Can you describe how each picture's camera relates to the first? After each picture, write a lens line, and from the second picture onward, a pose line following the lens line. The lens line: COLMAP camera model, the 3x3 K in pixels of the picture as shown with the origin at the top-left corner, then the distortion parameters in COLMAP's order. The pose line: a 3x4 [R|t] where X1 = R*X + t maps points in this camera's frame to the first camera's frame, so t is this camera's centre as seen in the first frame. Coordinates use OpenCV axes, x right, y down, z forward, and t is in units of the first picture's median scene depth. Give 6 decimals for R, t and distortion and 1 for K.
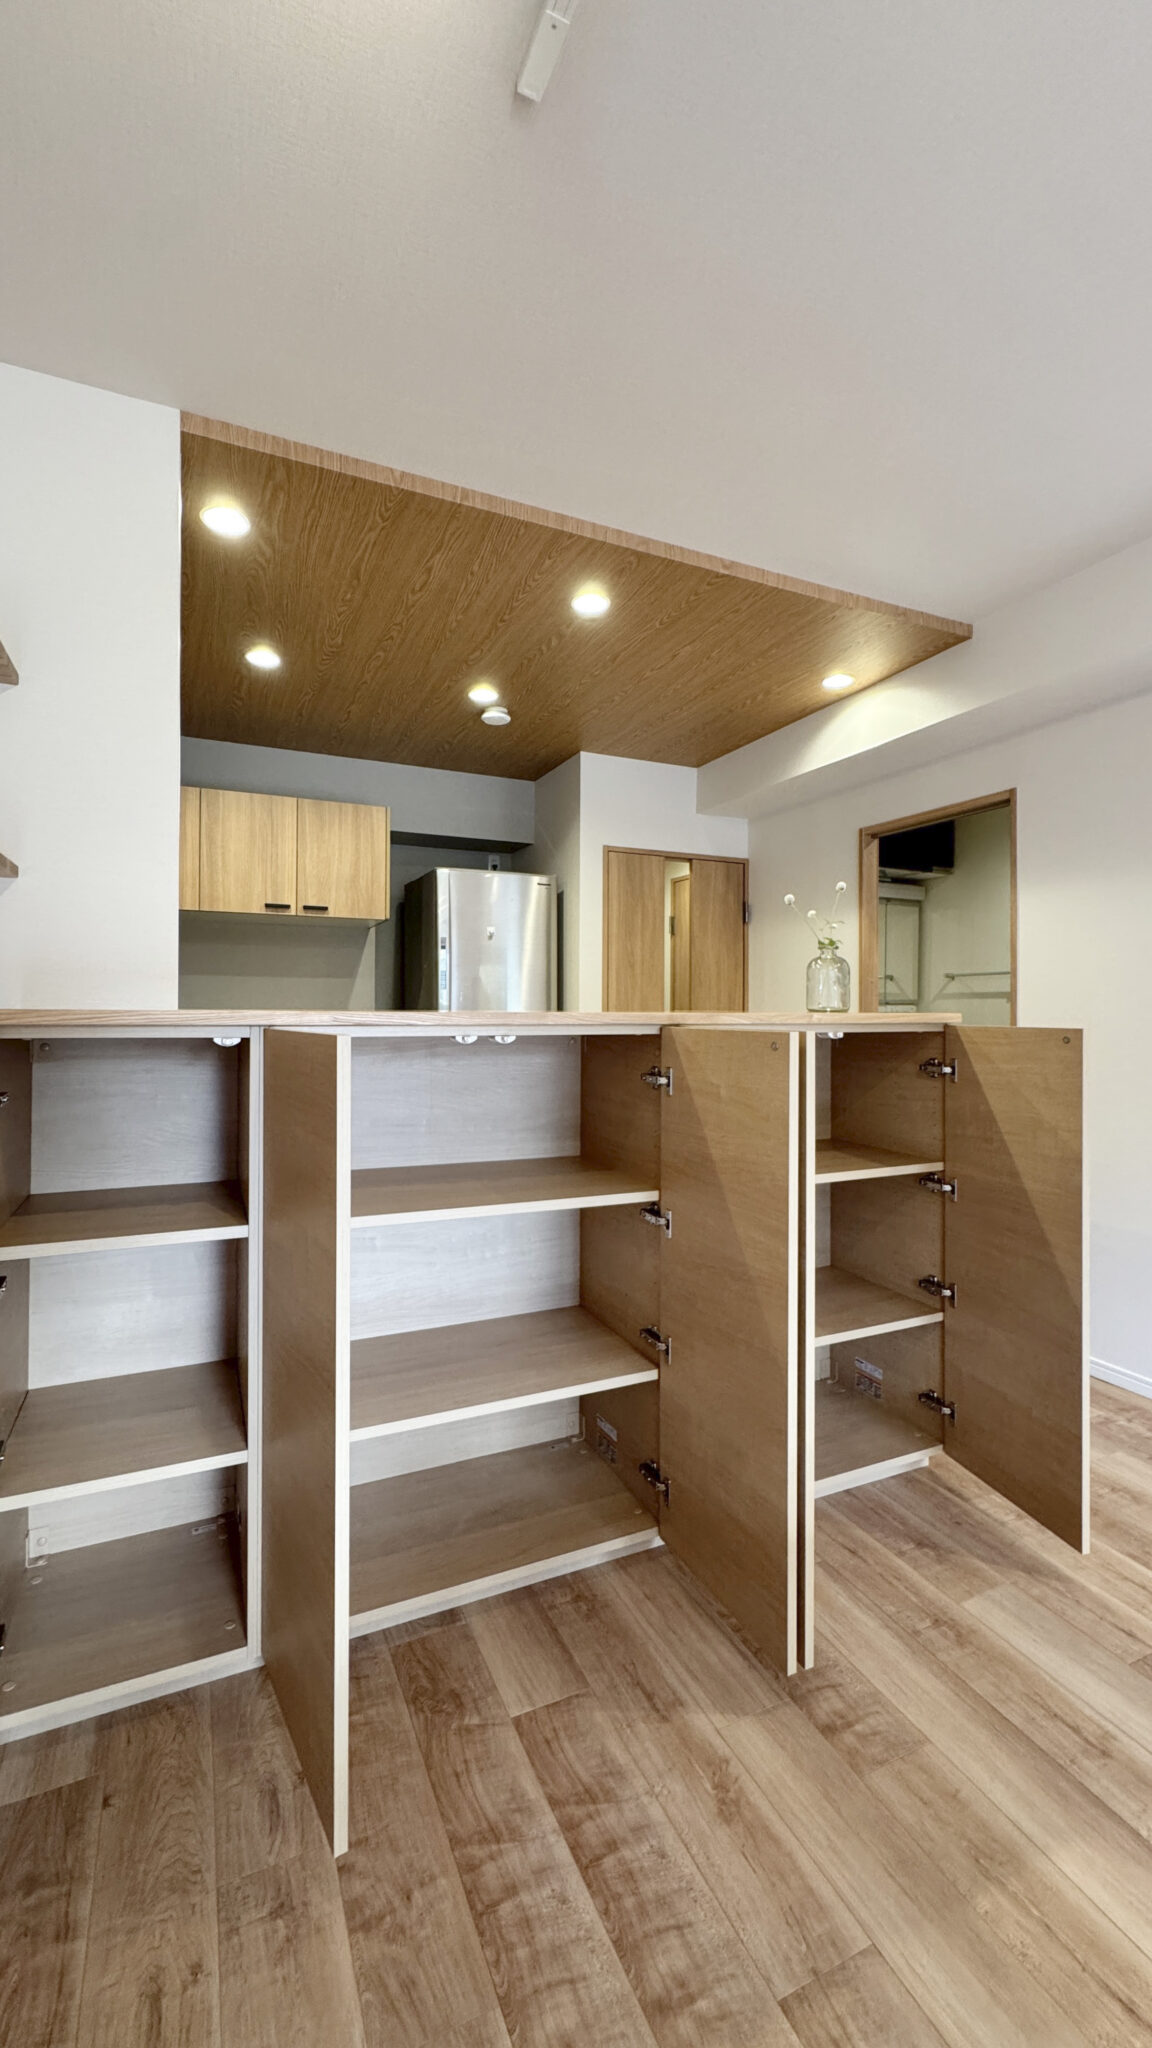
lens RADIAL K [[840.1, 0, 576.8], [0, 840.1, 1012.6], [0, 0, 1]] dist [0.000420, -0.000428]
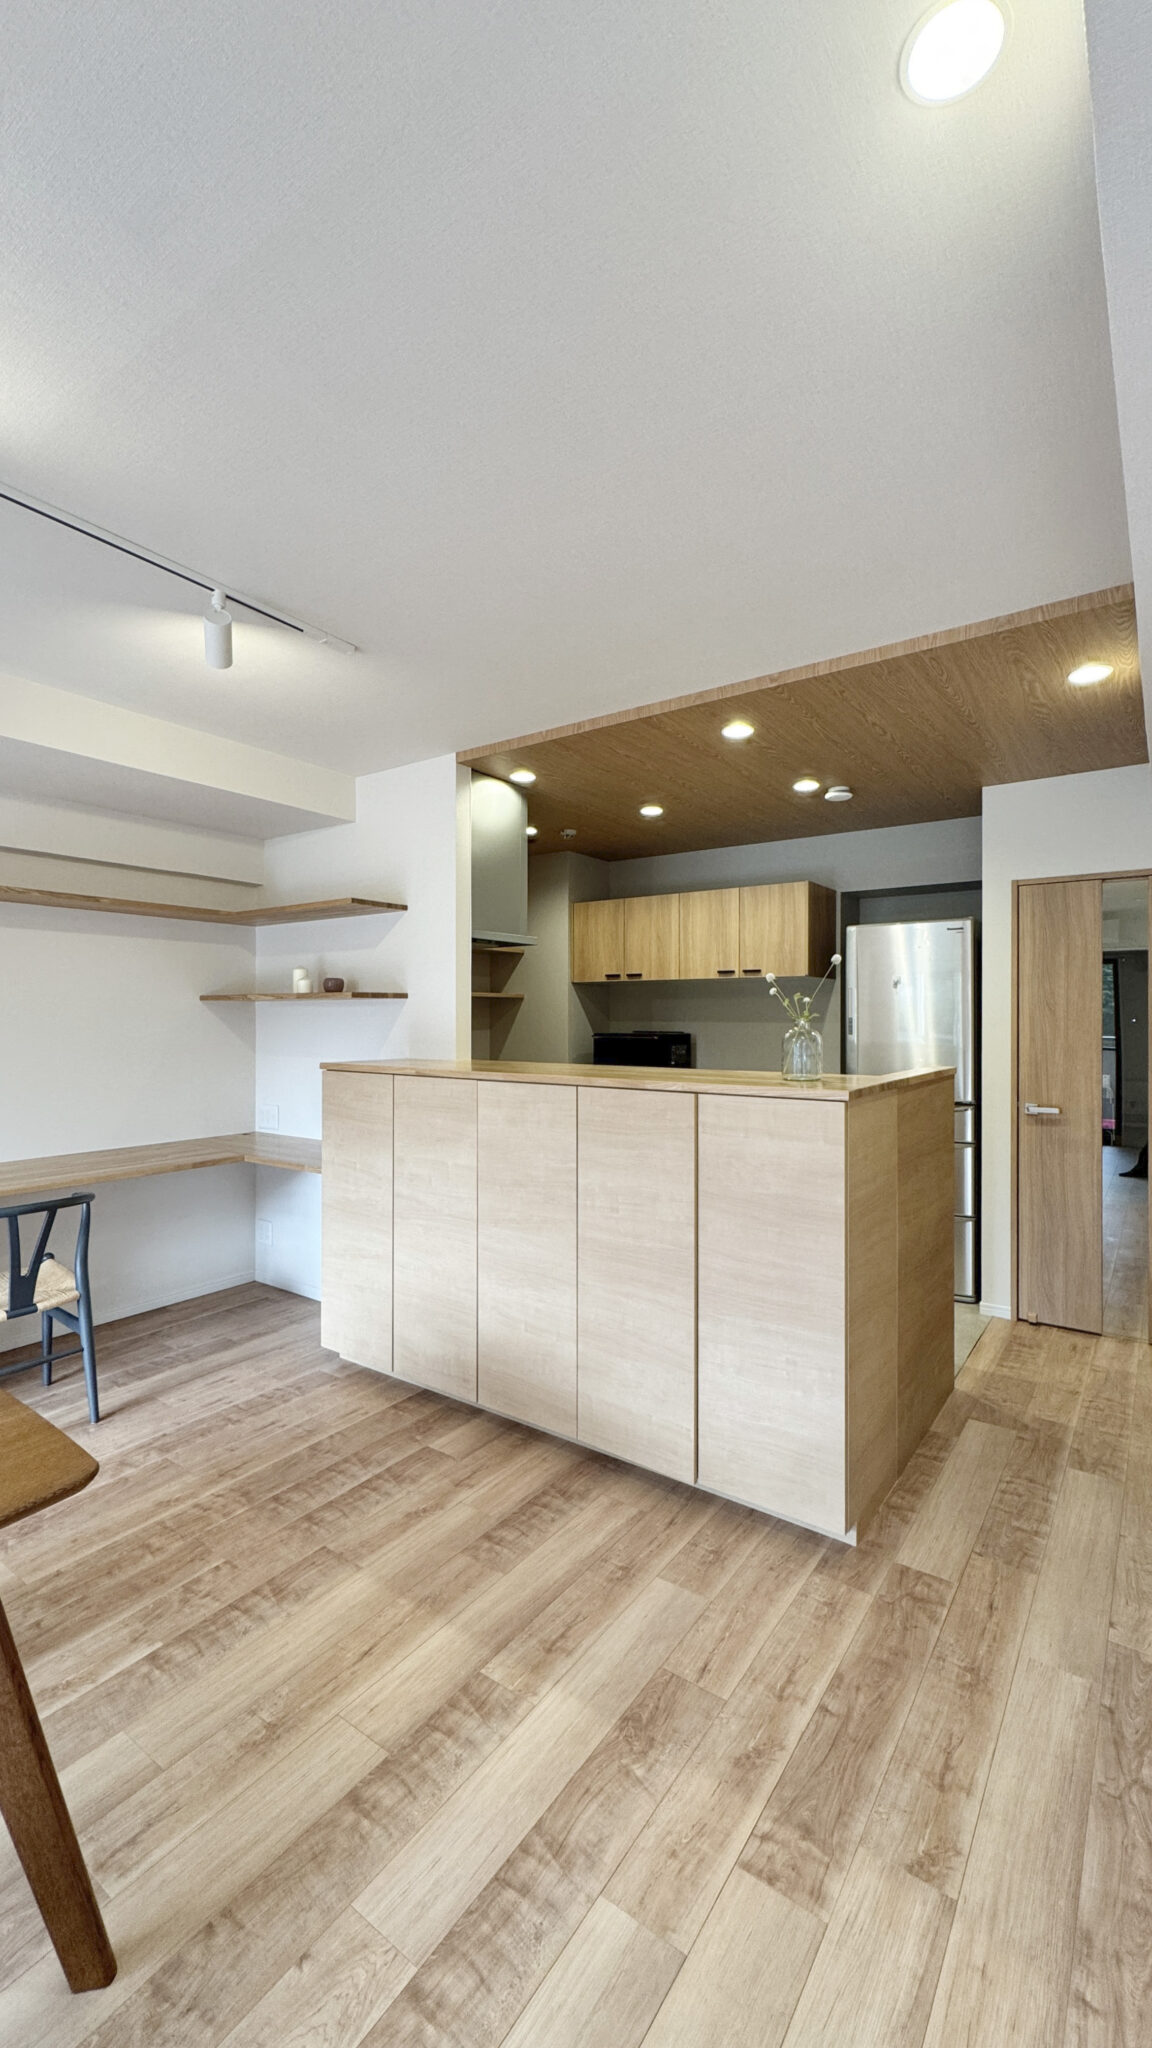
lens RADIAL K [[840.1, 0, 576.0], [0, 840.1, 1032.2], [0, 0, 1]] dist [0.000420, -0.000428]
pose [[0.493484, 0.011408, -0.869680, 0.691815], [-0.002673, 0.999929, 0.011599, -0.047593], [0.869751, -0.003399, 0.493479, 0.143627]]
